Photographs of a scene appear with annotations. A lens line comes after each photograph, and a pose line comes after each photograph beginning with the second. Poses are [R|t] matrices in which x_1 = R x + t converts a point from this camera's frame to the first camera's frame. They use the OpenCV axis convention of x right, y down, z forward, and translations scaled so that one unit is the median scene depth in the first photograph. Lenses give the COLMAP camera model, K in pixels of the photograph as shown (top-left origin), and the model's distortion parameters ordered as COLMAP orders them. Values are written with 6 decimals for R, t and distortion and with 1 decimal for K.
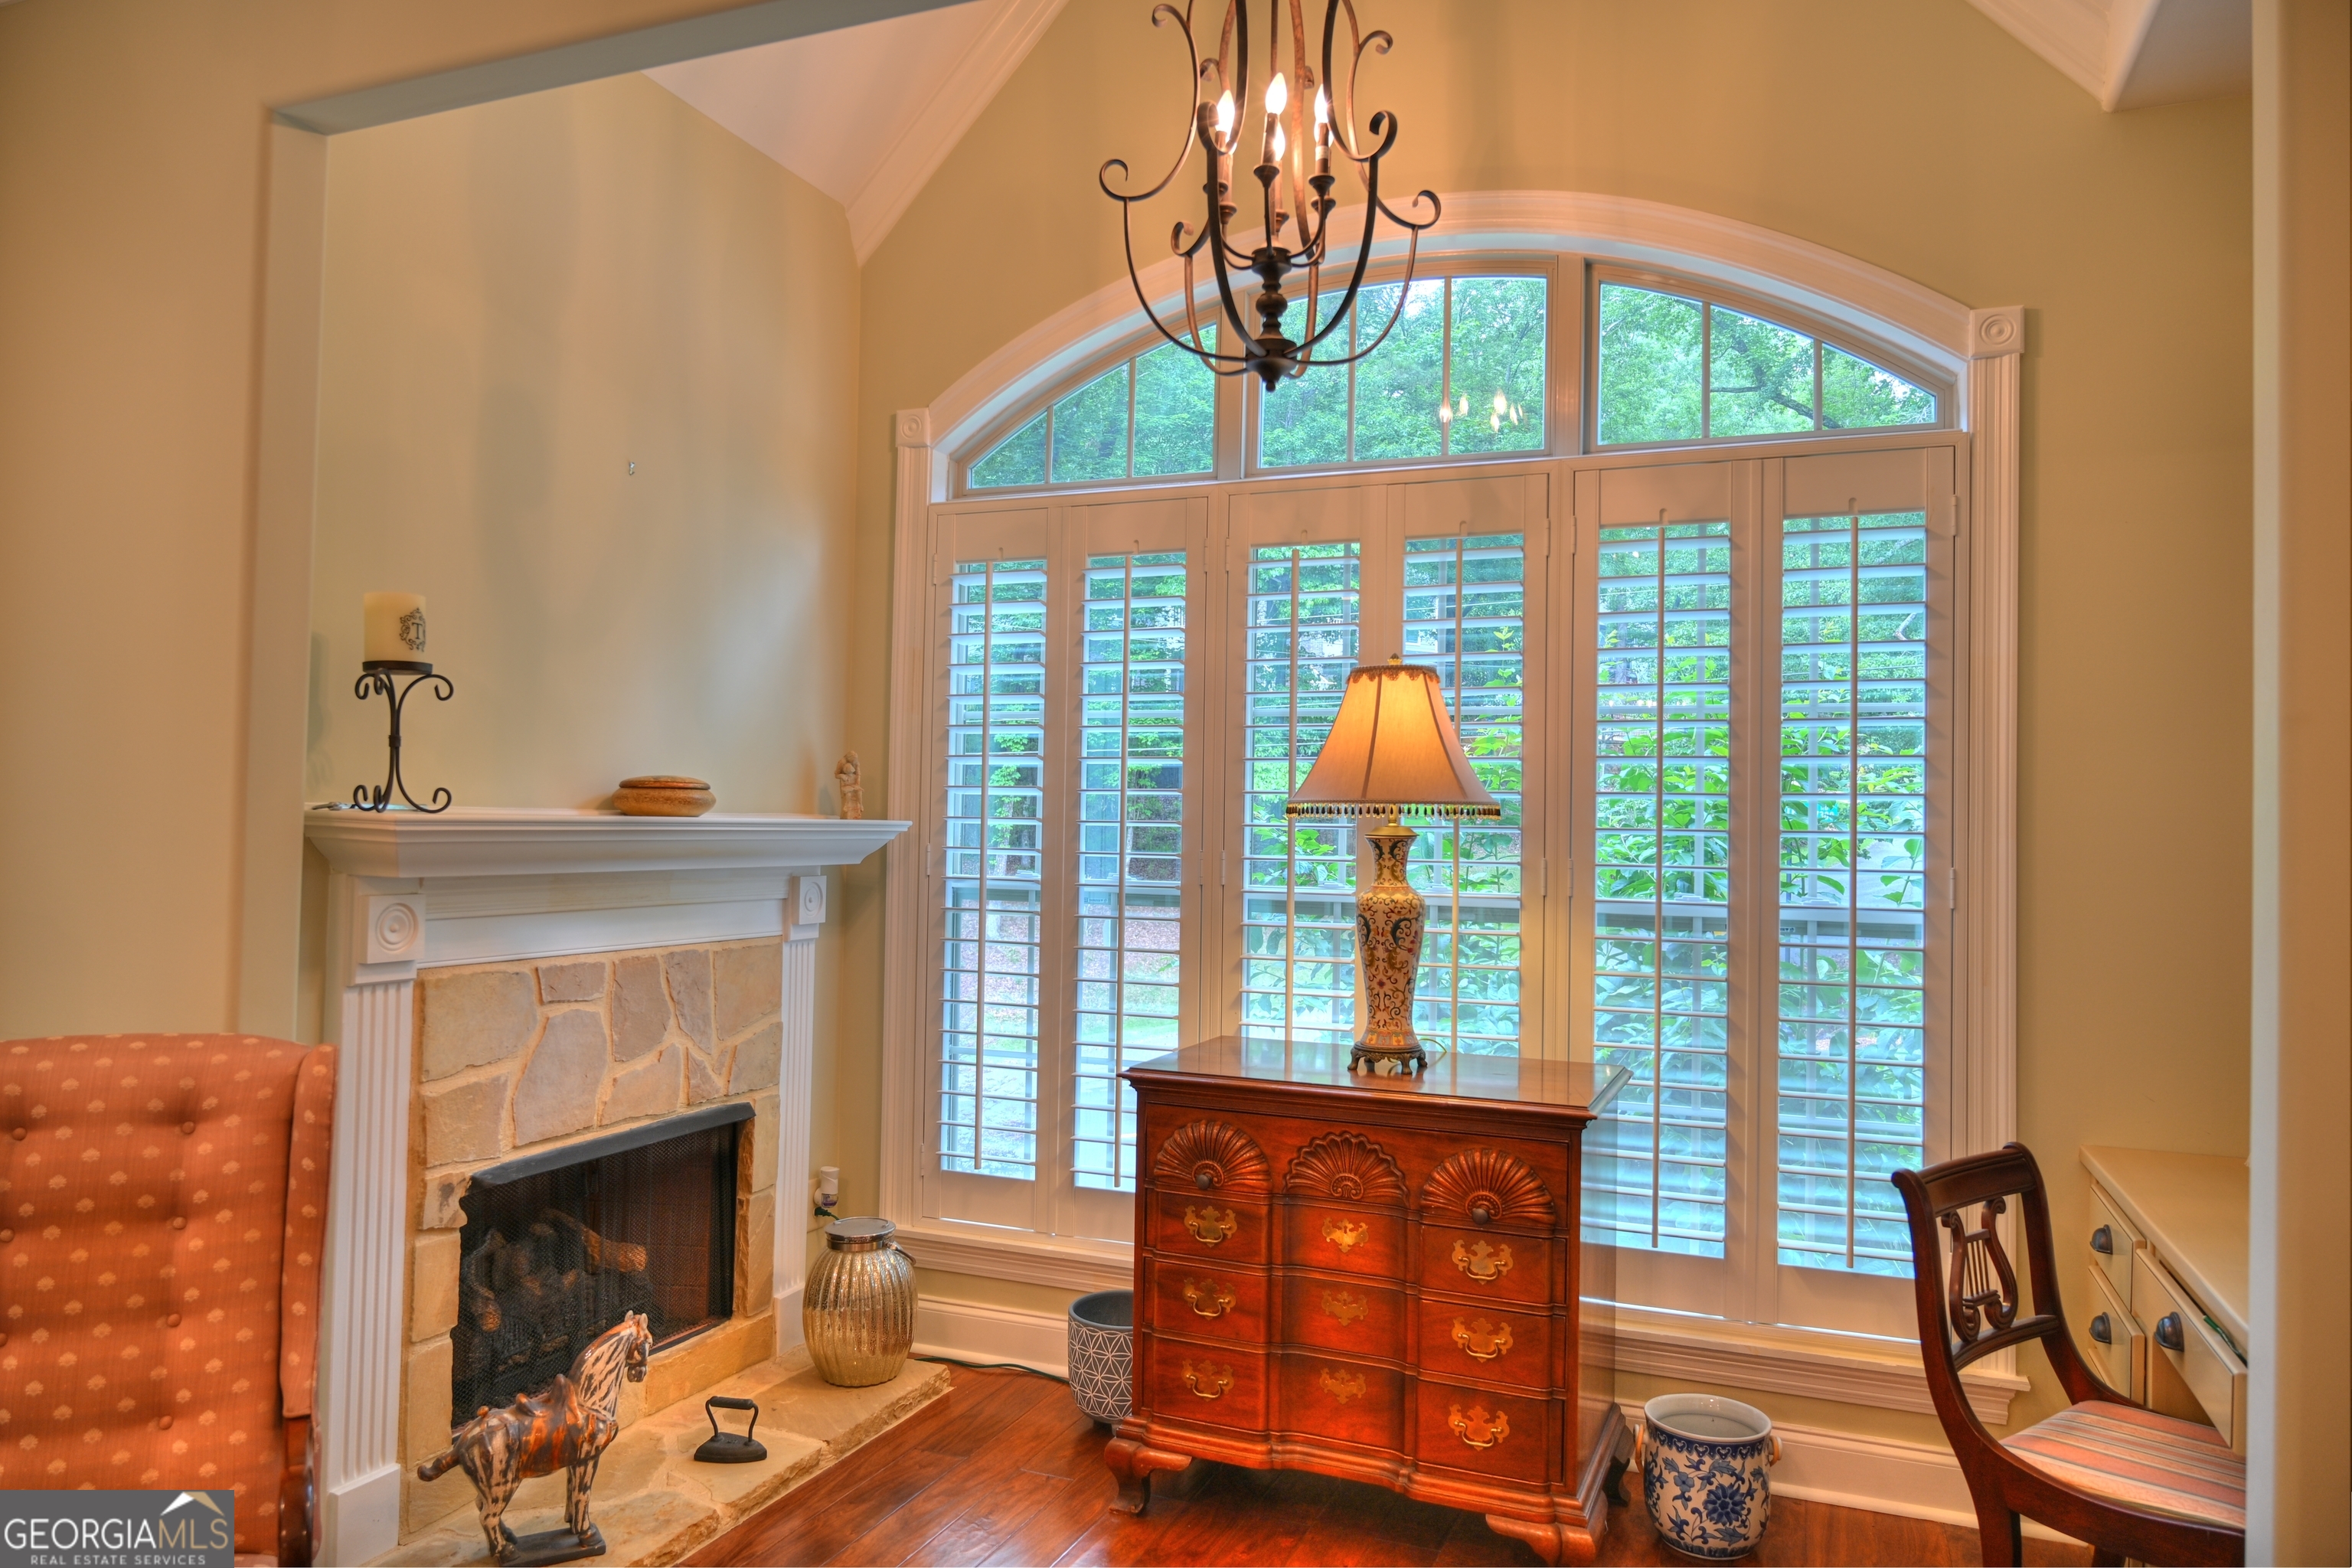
lens RADIAL K [[1543.4, 0, 1176.0], [0, 1543.4, 784.0], [0, 0, 1]] dist [-0.015548, 0.004207]
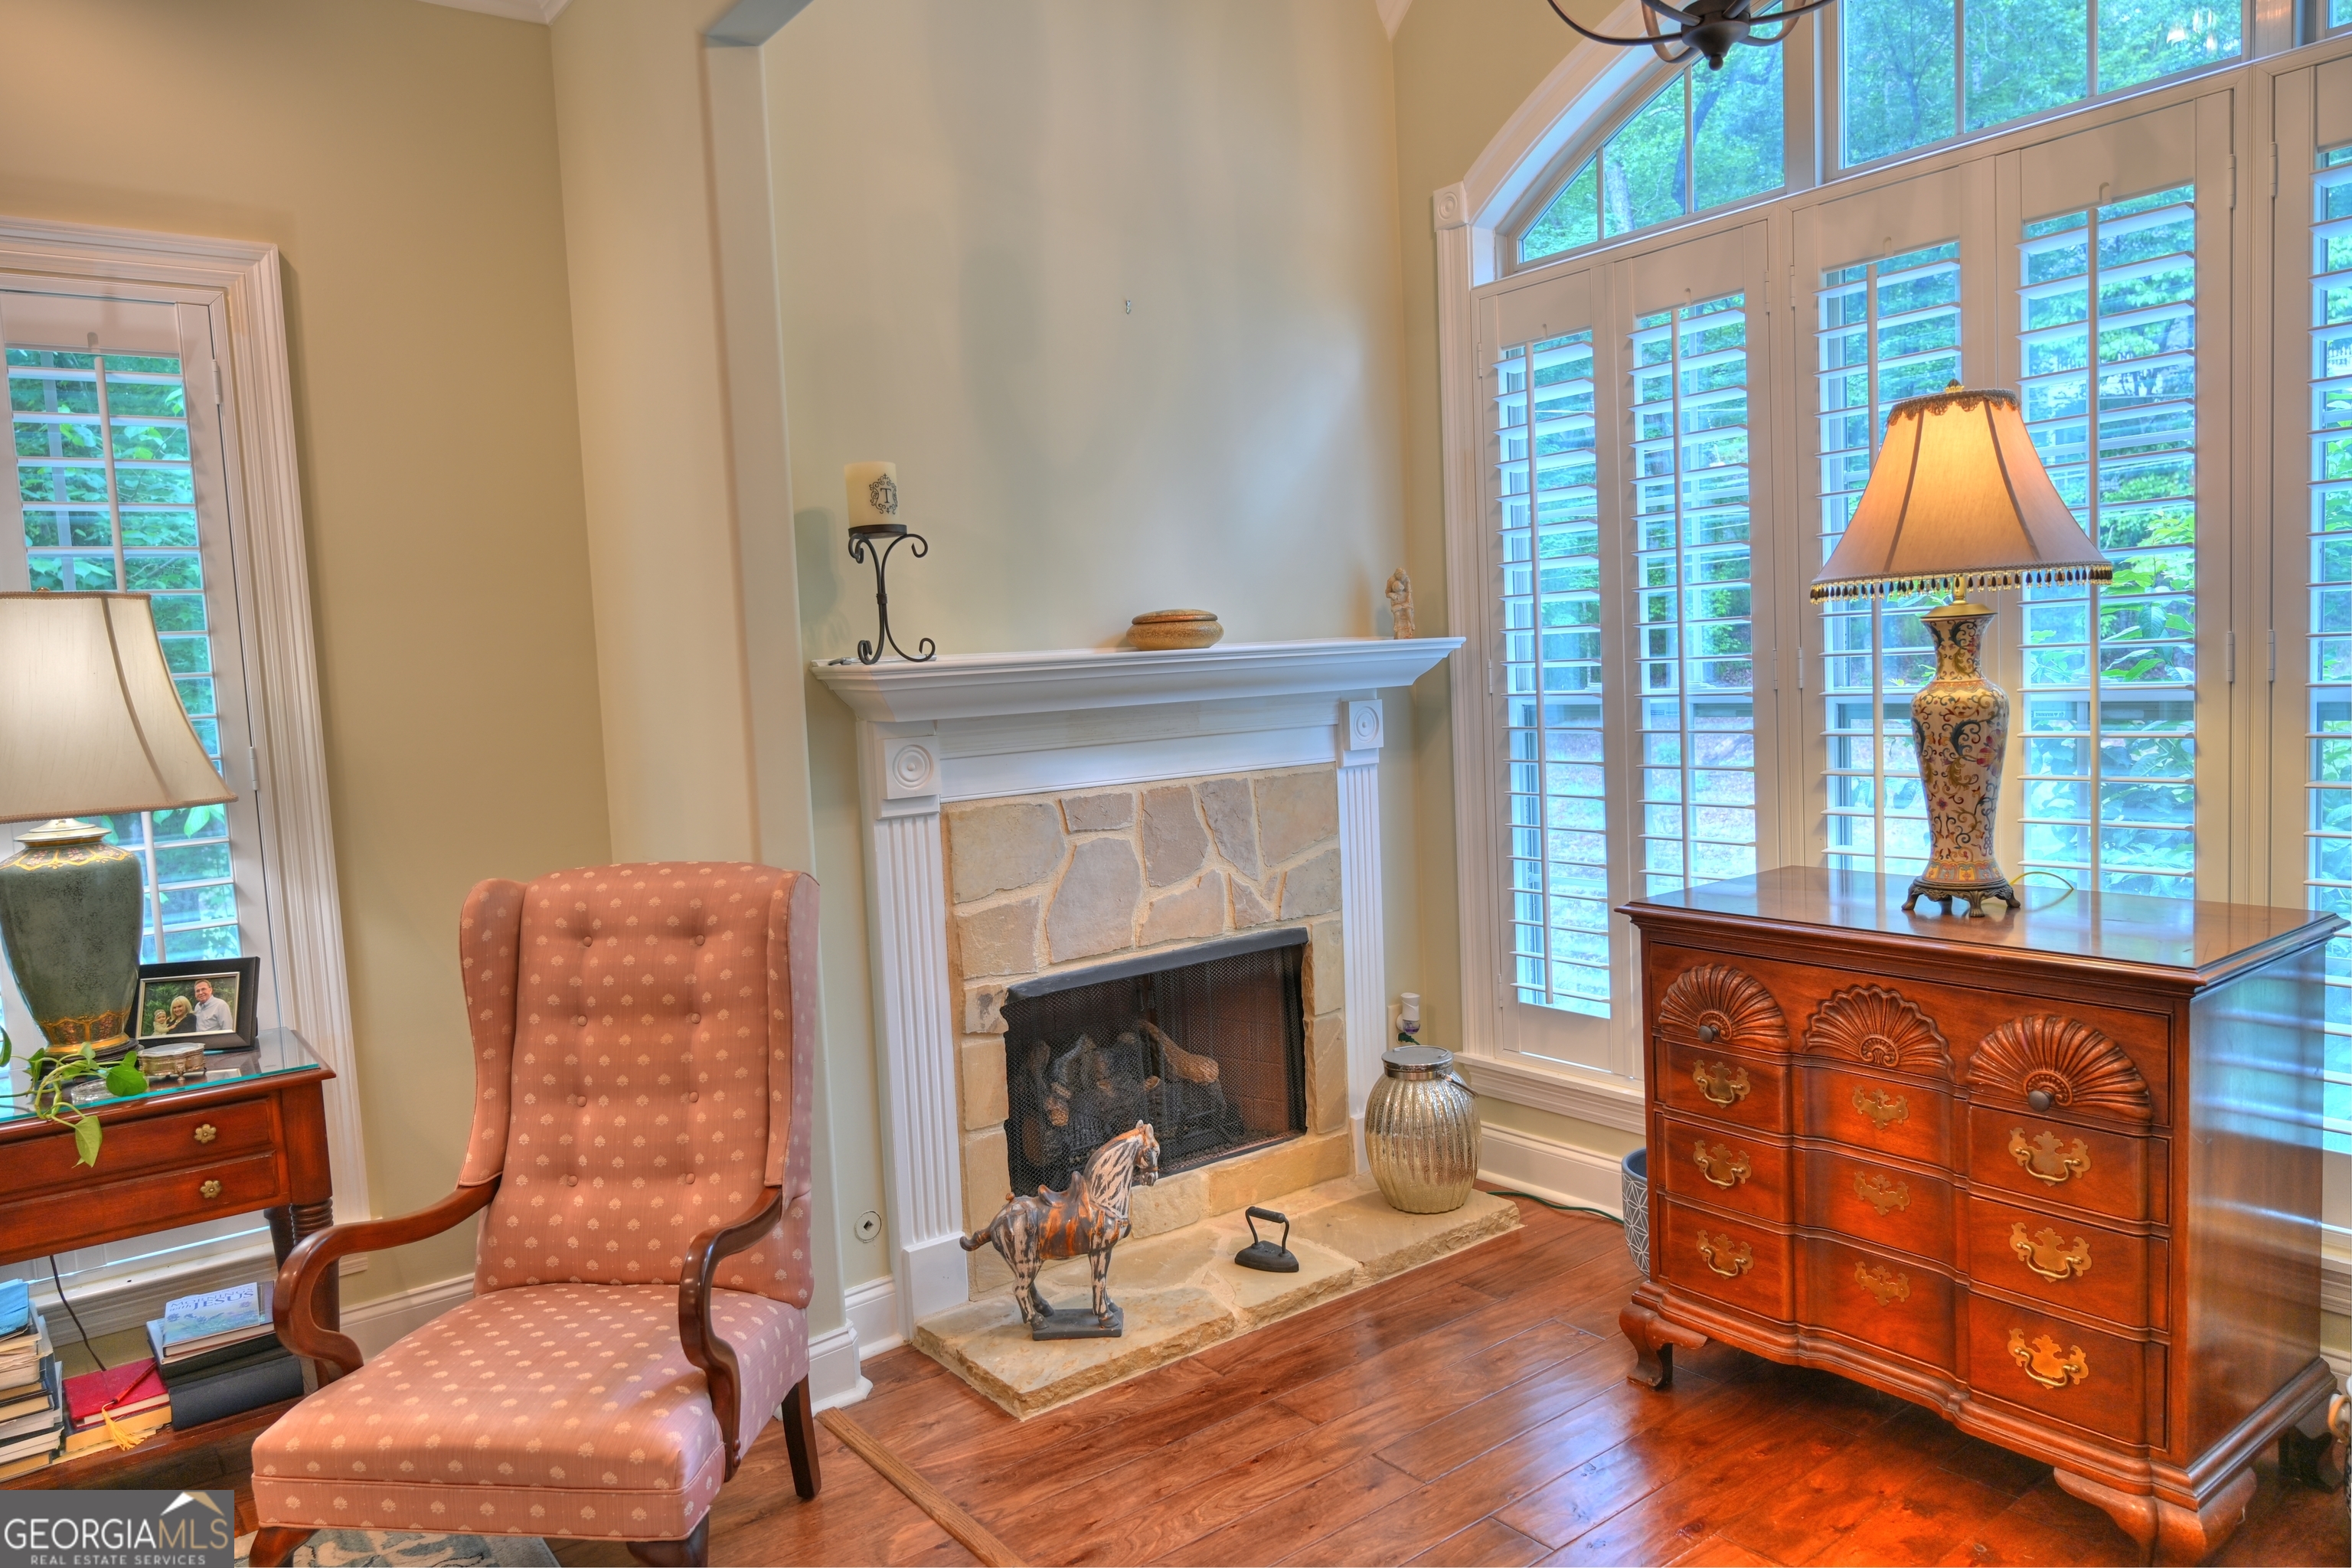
lens RADIAL K [[1544.3, 0, 1176.0], [0, 1544.3, 784.0], [0, 0, 1]] dist [-0.014466, 0.004043]
pose [[0.859556, -0.019120, -0.510683, 0.203820], [0.078042, 0.992490, 0.094198, 0.013981], [0.505047, -0.120823, 0.854593, 0.125992]]
